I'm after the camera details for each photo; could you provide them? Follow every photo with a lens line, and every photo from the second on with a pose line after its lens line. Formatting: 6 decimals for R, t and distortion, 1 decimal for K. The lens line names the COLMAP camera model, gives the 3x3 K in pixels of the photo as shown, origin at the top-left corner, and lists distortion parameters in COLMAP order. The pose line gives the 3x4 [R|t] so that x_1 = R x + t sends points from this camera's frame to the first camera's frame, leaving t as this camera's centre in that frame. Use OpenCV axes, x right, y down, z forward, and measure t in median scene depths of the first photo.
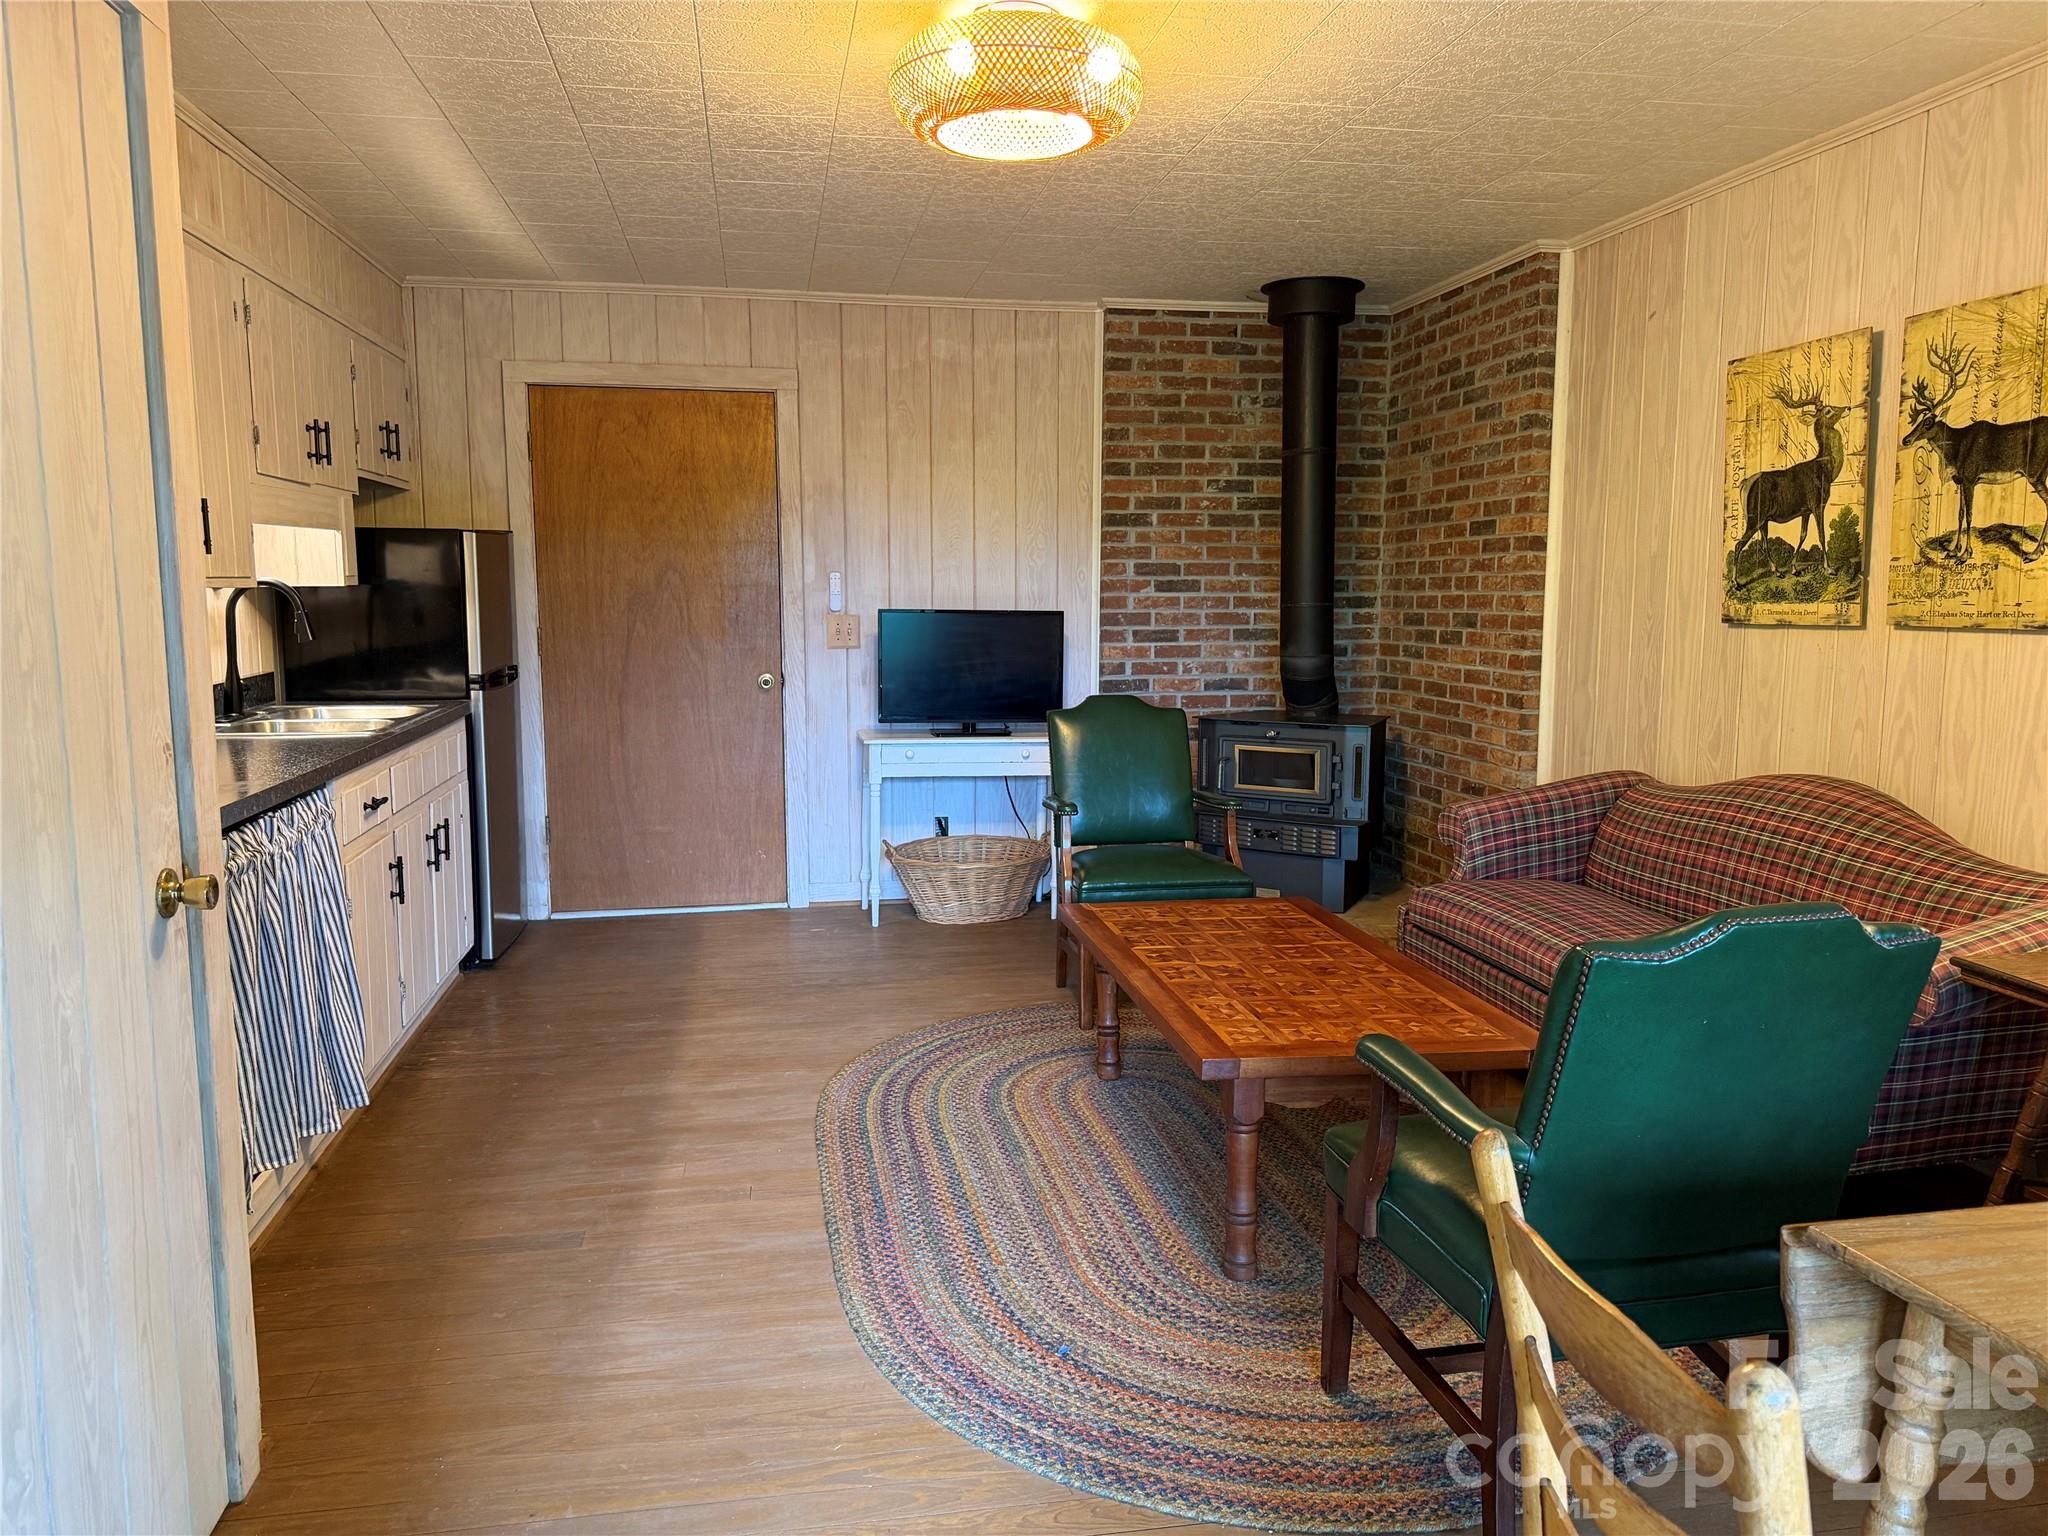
lens RADIAL K [[1447.0, 0, 1016.8], [0, 1447.0, 759.7], [0, 0, 1]] dist [0.040731, -0.048789]
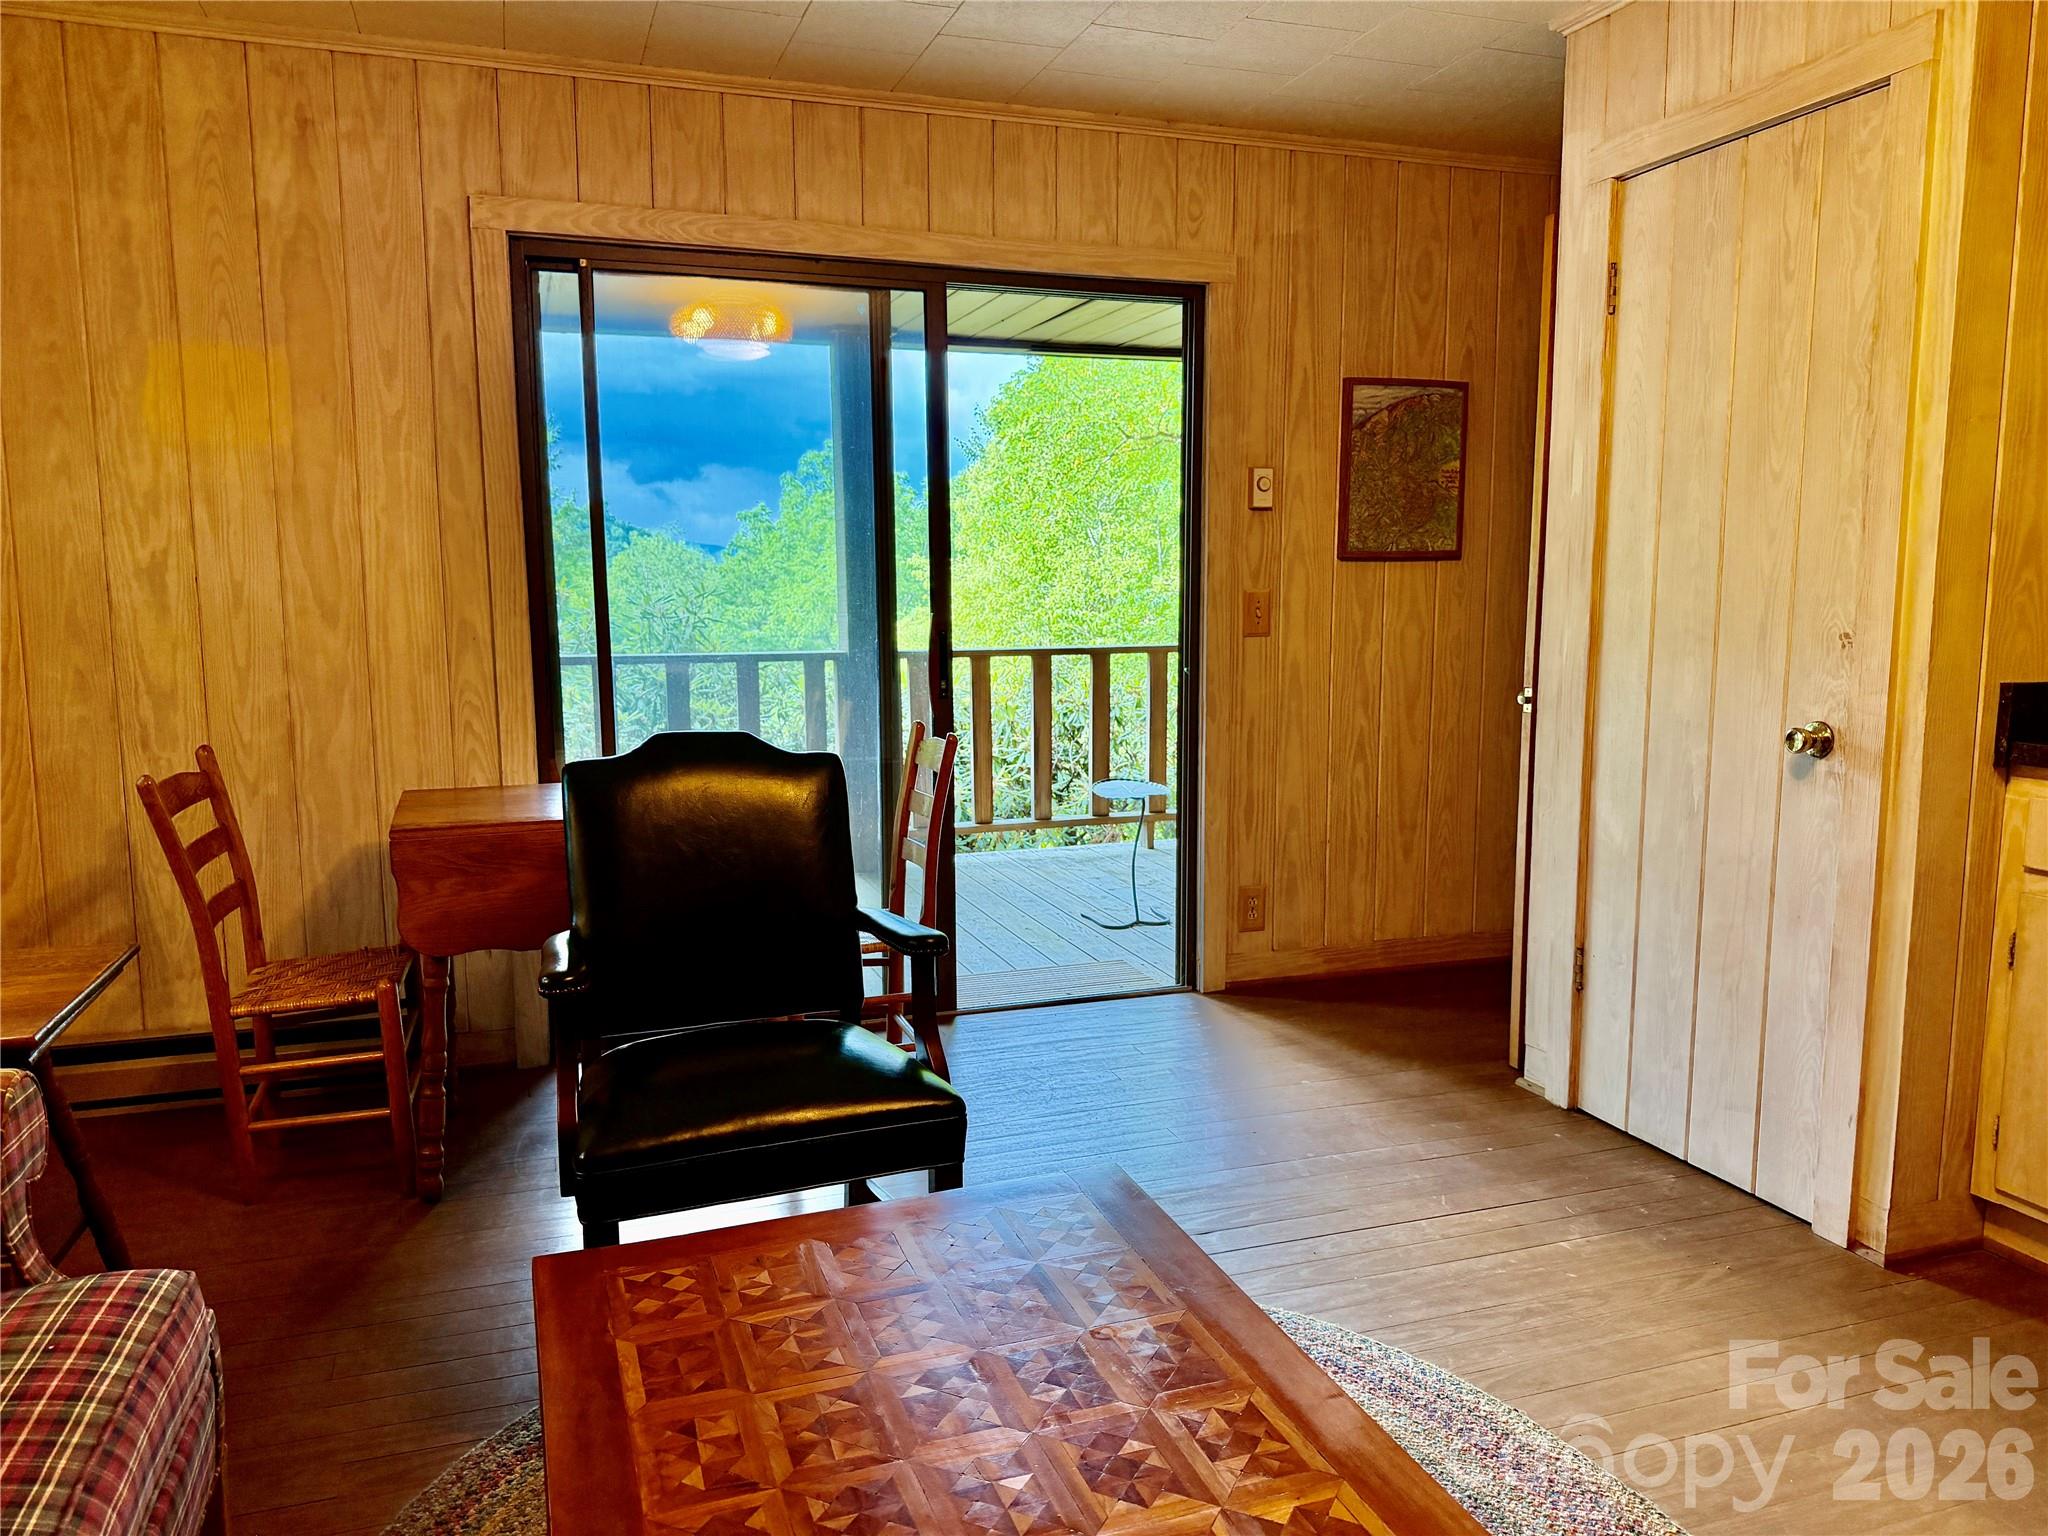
lens RADIAL K [[1447.0, 0, 1019.1], [0, 1447.0, 769.3], [0, 0, 1]] dist [0.040731, -0.048789]
pose [[-0.986543, 0.023856, -0.161751, 0.934931], [-0.016122, 0.970283, 0.241437, -0.502933], [0.162704, 0.240796, -0.956841, 5.349193]]
